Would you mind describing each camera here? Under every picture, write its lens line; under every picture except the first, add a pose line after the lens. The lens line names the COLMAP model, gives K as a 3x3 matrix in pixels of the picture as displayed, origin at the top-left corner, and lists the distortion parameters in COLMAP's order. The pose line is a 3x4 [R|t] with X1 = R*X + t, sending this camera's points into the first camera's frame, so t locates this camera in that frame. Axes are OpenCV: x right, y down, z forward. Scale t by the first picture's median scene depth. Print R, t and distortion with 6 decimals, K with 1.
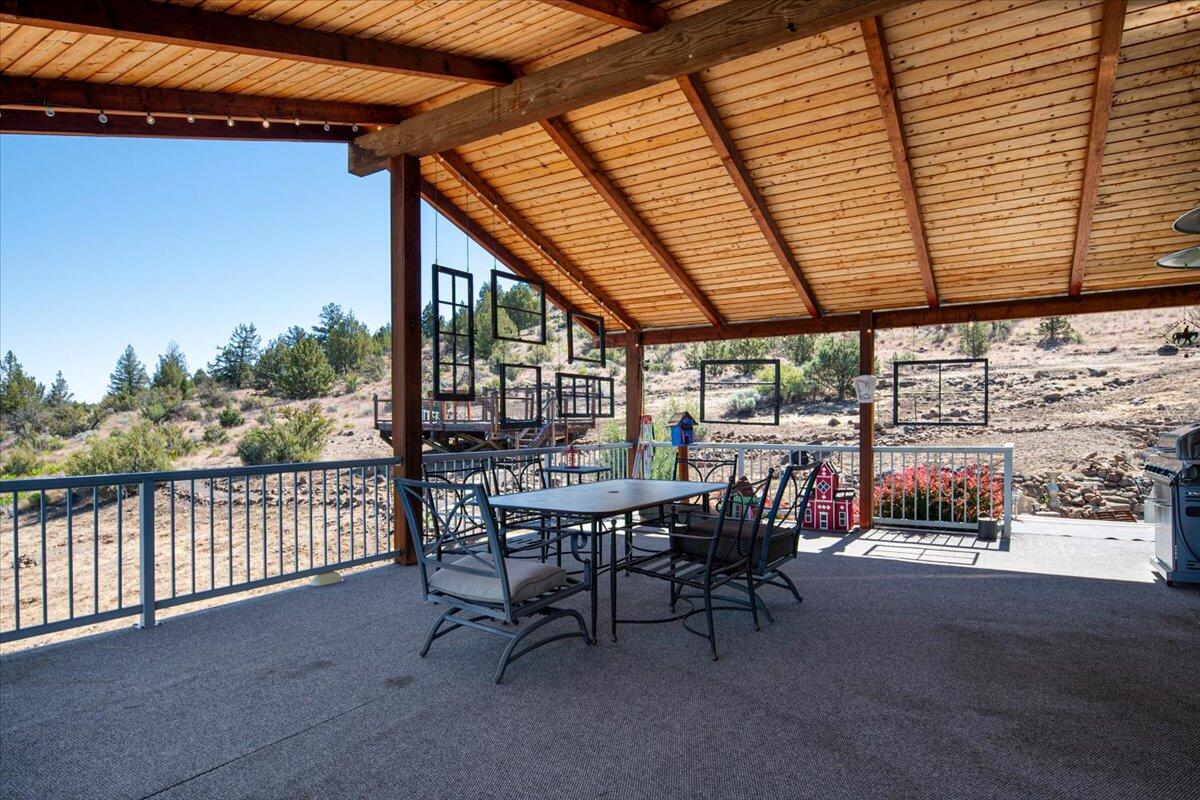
lens RADIAL K [[652.3, 0, 598.6], [0, 652.3, 424.6], [0, 0, 1]] dist [-0.001168, -0.000416]
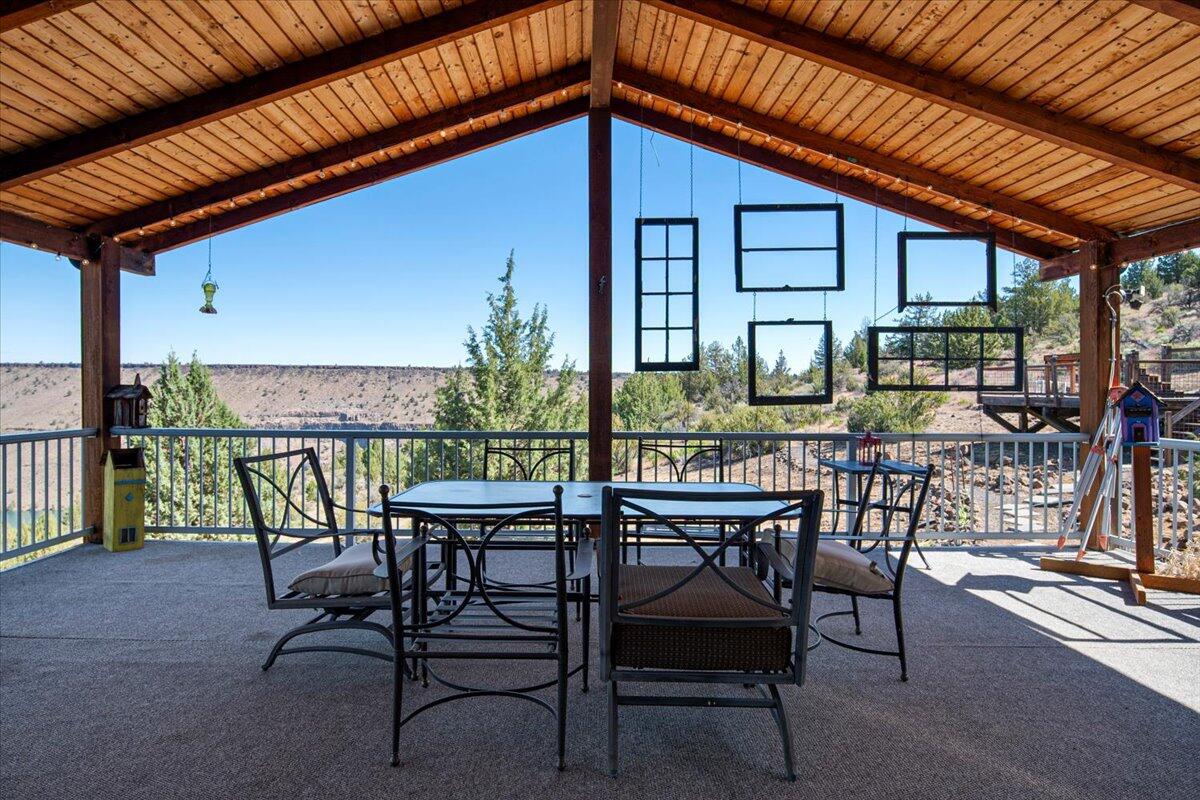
lens RADIAL K [[661.8, 0, 571.4], [0, 661.8, 390.9], [0, 0, 1]] dist [-0.004222, -0.001475]
pose [[0.530440, 0.005797, -0.847703, 0.360237], [-0.012226, 0.999925, -0.000812, -0.006565], [0.847634, 0.010795, 0.530471, 0.346183]]
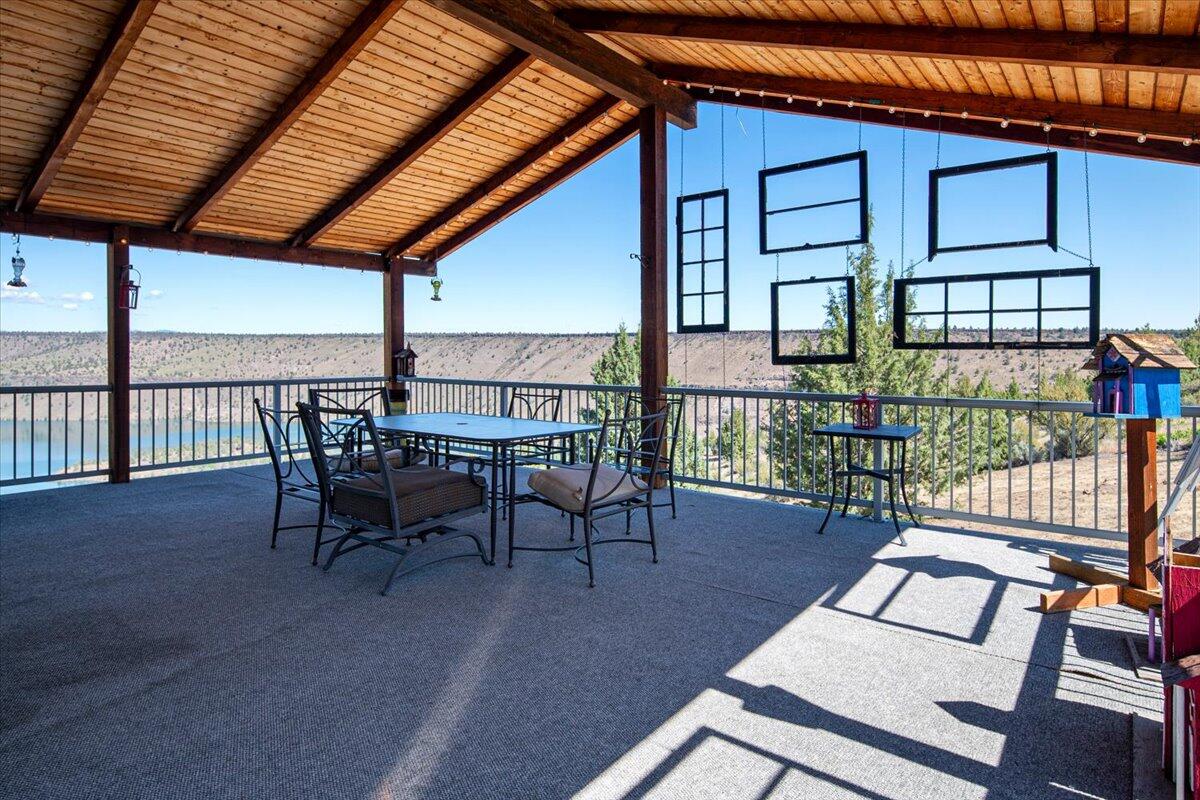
lens RADIAL K [[670.5, 0, 597.9], [0, 670.5, 353.3], [0, 0, 1]] dist [-0.004762, -0.000565]
pose [[-0.091983, 0.002781, -0.995757, 0.602780], [-0.008229, 0.999960, 0.003553, -0.007419], [0.995727, 0.008521, -0.091956, 0.752654]]
